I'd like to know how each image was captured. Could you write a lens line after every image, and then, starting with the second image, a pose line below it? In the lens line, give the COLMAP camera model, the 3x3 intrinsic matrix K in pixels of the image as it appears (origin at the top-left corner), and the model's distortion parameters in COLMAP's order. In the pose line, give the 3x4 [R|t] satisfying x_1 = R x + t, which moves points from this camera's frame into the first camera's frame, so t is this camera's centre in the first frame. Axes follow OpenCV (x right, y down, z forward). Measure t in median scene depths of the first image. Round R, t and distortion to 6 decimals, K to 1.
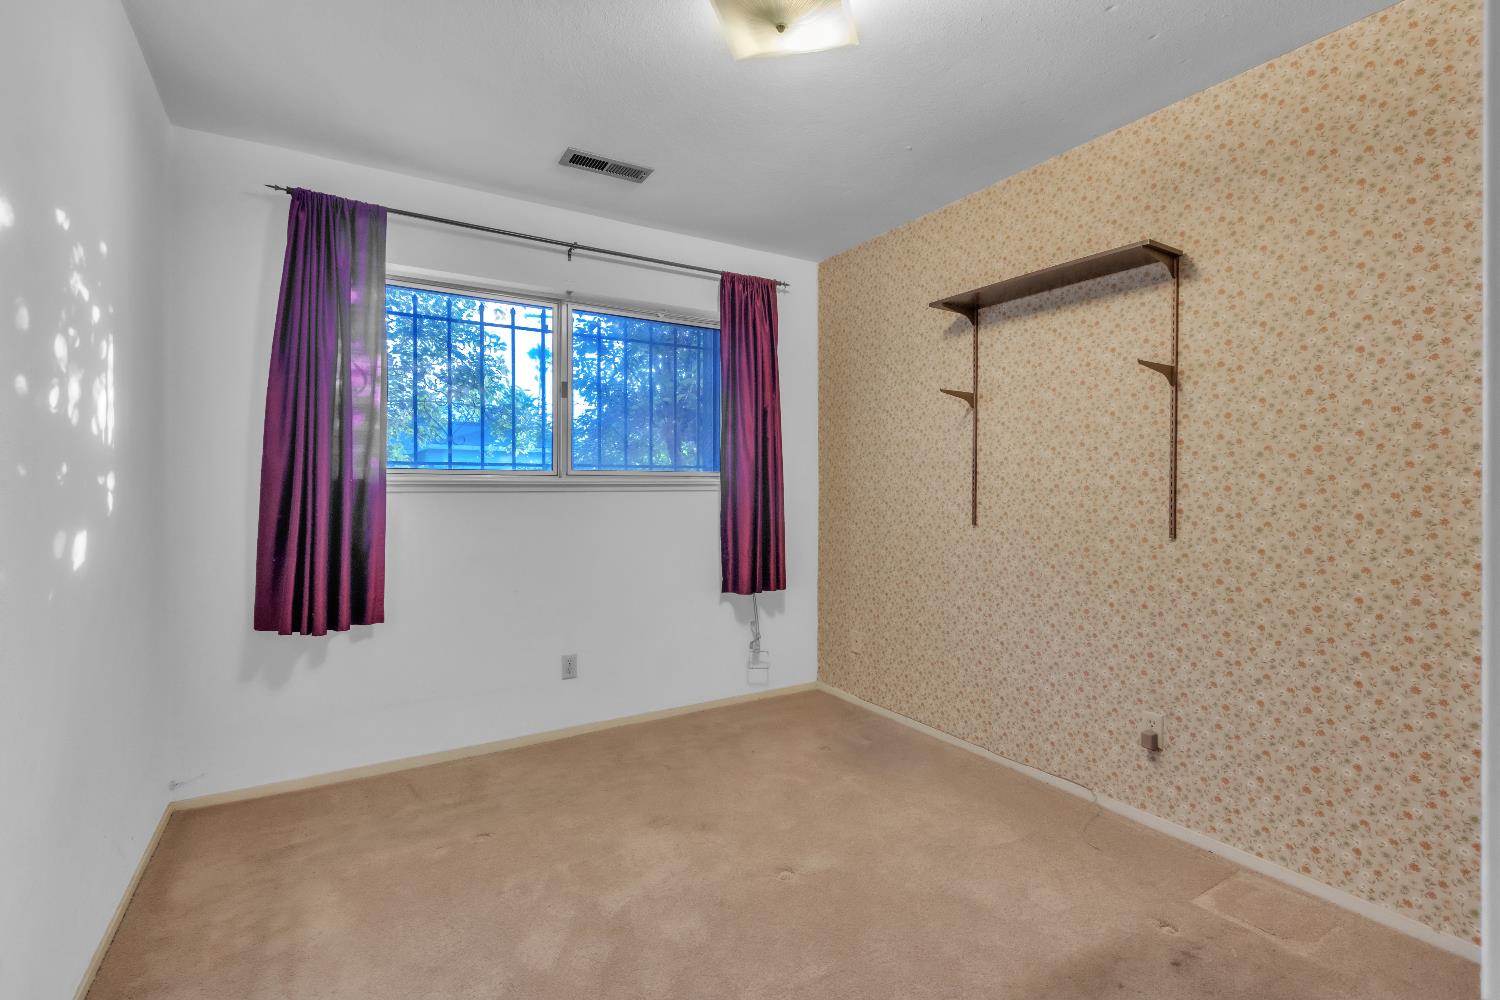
lens RADIAL K [[712.2, 0, 751.2], [0, 712.2, 478.1], [0, 0, 1]] dist [-0.000966, -0.000095]
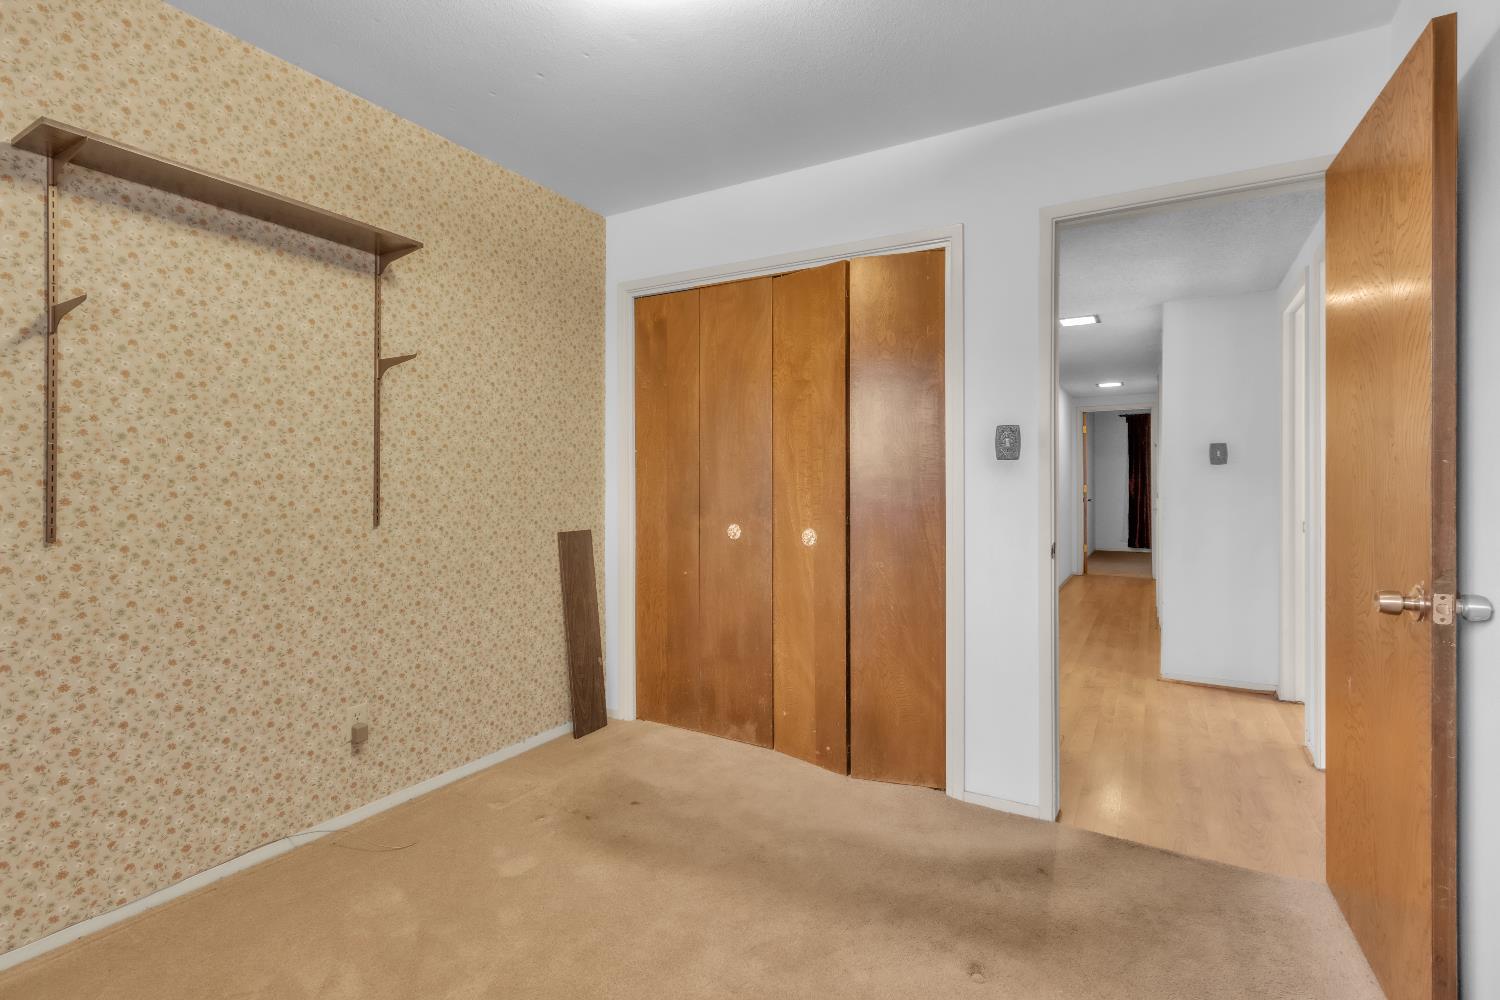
lens RADIAL K [[712.2, 0, 751.2], [0, 712.2, 478.1], [0, 0, 1]] dist [-0.000966, -0.000095]
pose [[-0.484136, -0.003475, 0.874986, -0.508046], [-0.017882, 0.999823, -0.005924, 0.009926], [-0.874810, -0.018515, -0.484112, 0.907978]]
